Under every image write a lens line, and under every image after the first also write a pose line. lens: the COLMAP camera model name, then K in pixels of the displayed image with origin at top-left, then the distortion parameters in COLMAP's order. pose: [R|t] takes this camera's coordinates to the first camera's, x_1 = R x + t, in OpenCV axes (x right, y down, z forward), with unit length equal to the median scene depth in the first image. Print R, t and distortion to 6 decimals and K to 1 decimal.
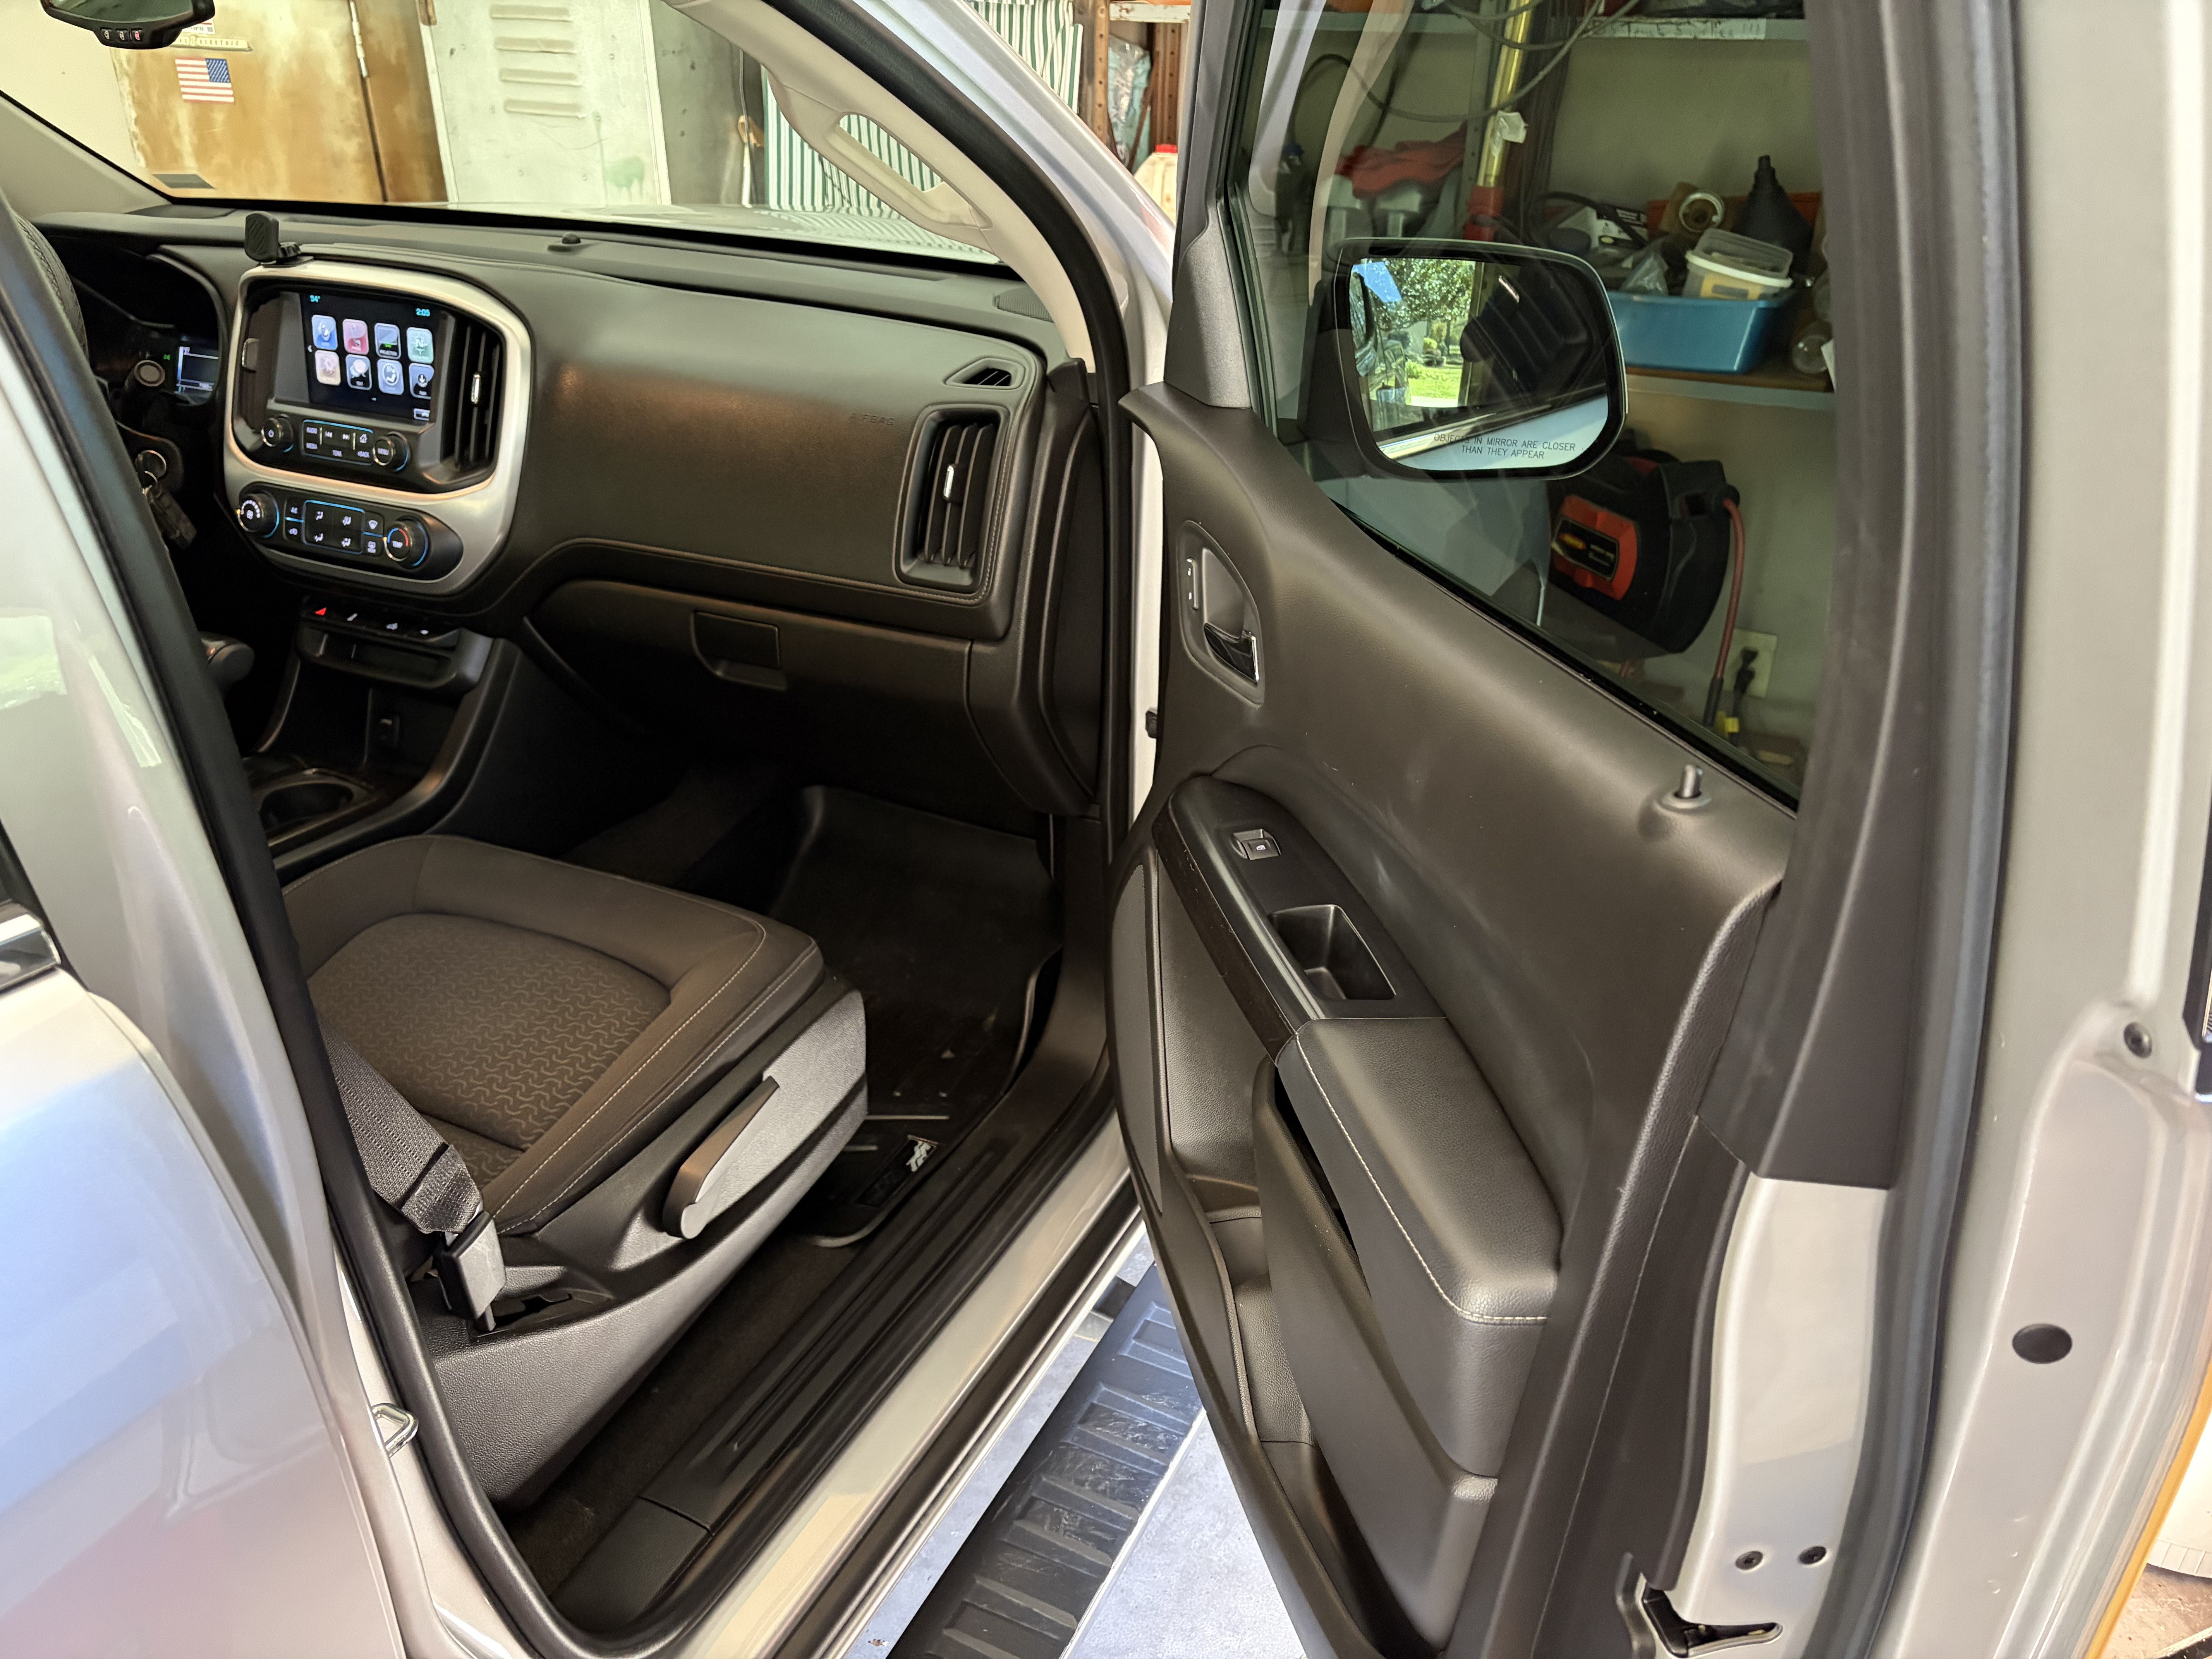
lens RADIAL K [[1634.2, 0, 1126.3], [0, 1634.2, 838.0], [0, 0, 1]] dist [0.021527, -0.000654]
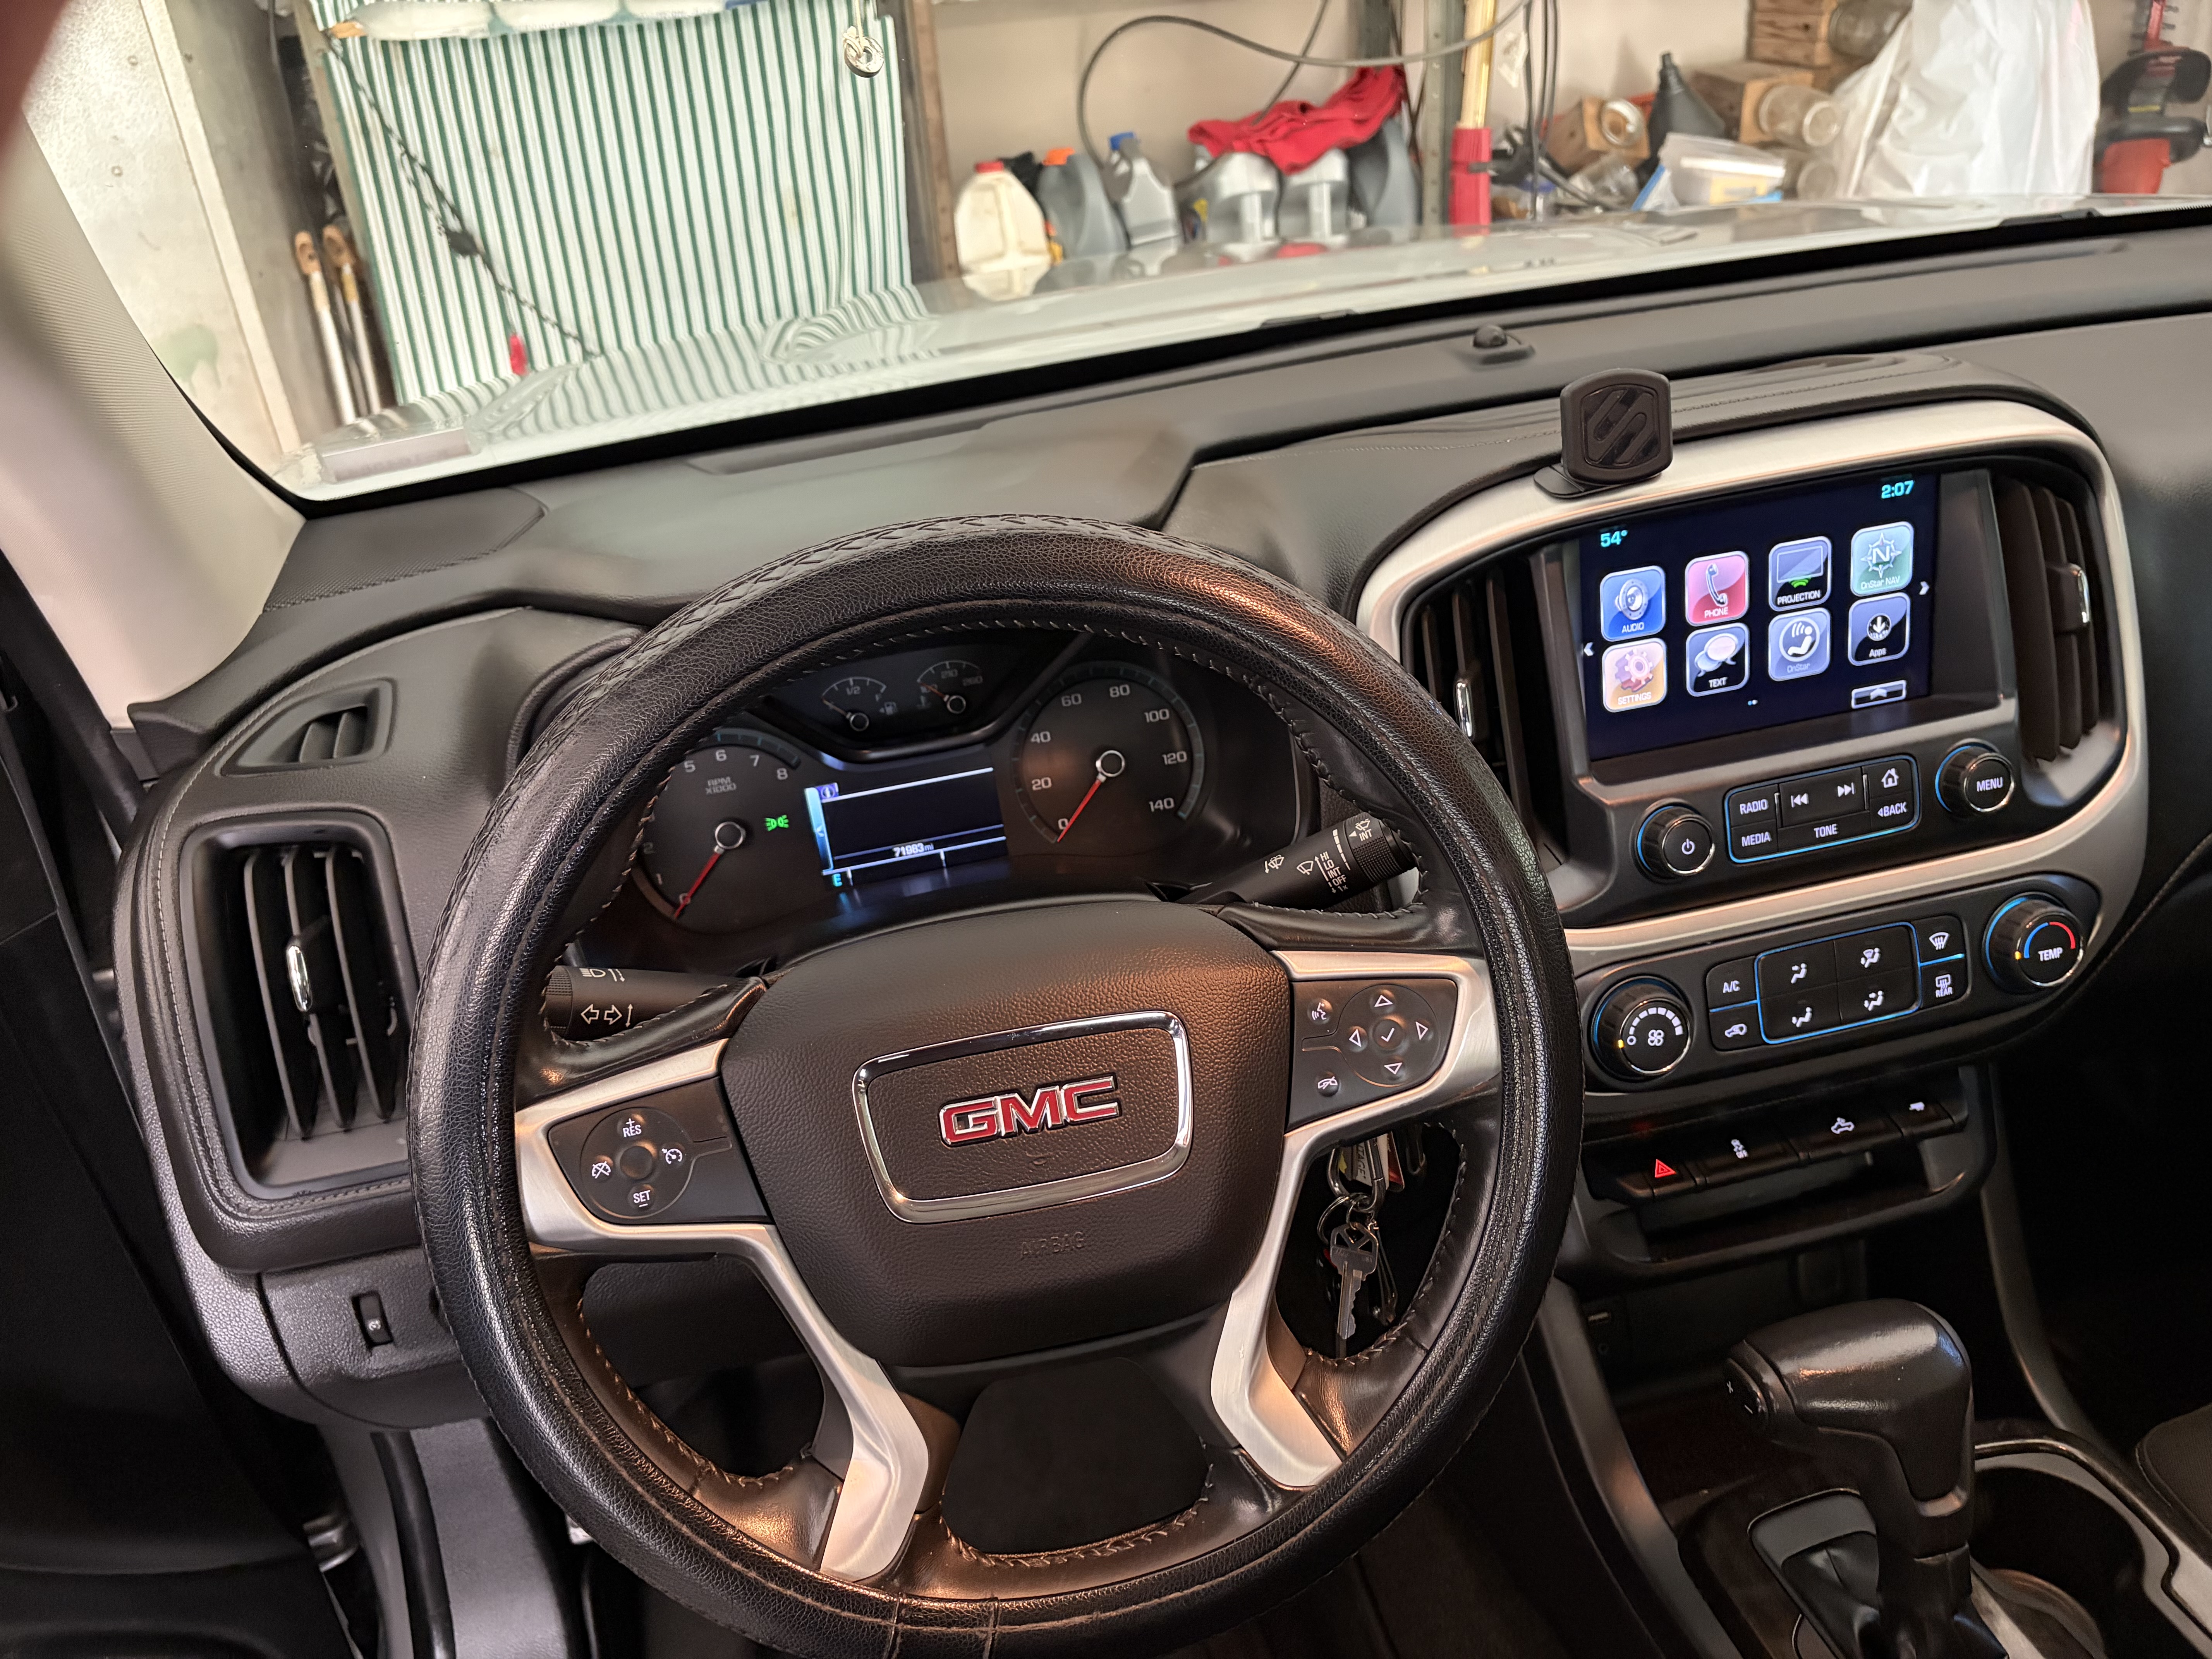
lens RADIAL K [[1662.9, 0, 1101.1], [0, 1662.9, 833.1], [0, 0, 1]] dist [0.013323, -0.004894]
pose [[0.784052, -0.361123, 0.504830, -0.871291], [0.376200, 0.923395, 0.076261, -0.343651], [-0.493697, 0.130125, 0.859844, 0.693064]]
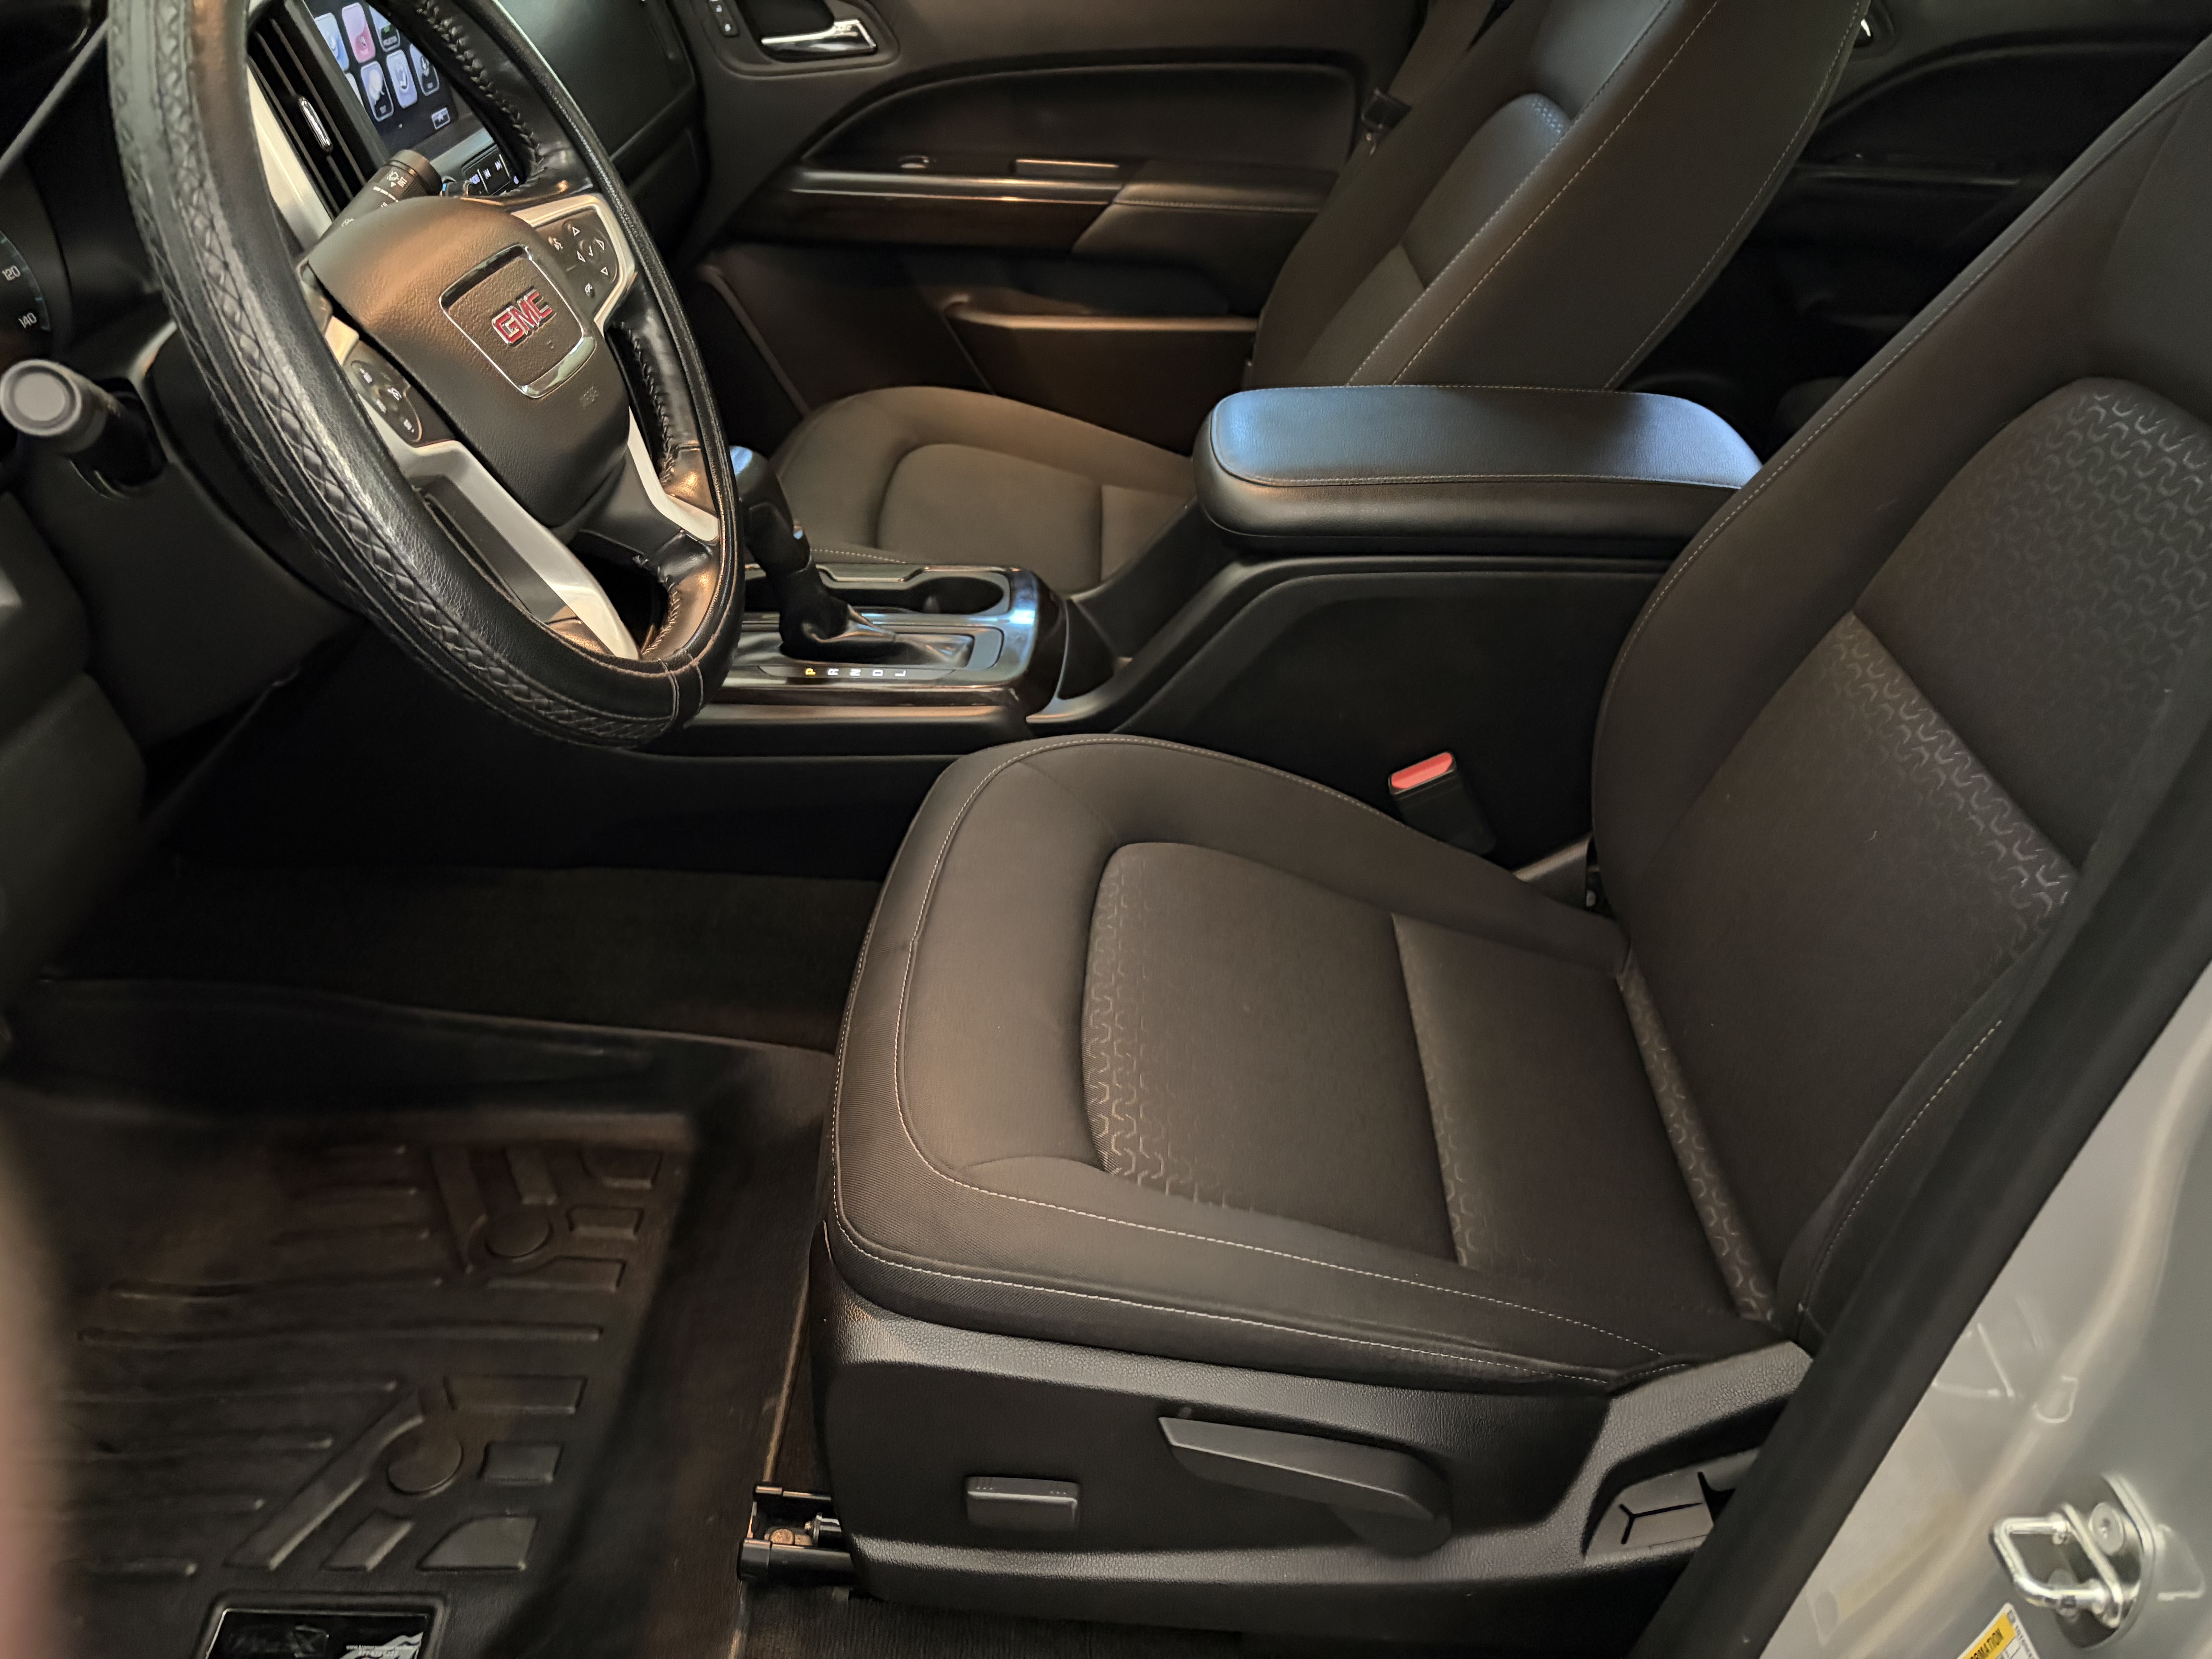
lens RADIAL K [[1670.1, 0, 1079.4], [0, 1670.1, 832.9], [0, 0, 1]] dist [0.074879, -0.072950]
pose [[-0.398569, -0.525272, 0.751820, -1.226871], [0.387735, 0.646380, 0.657157, -0.427665], [-0.831147, 0.553429, -0.053961, 0.980663]]
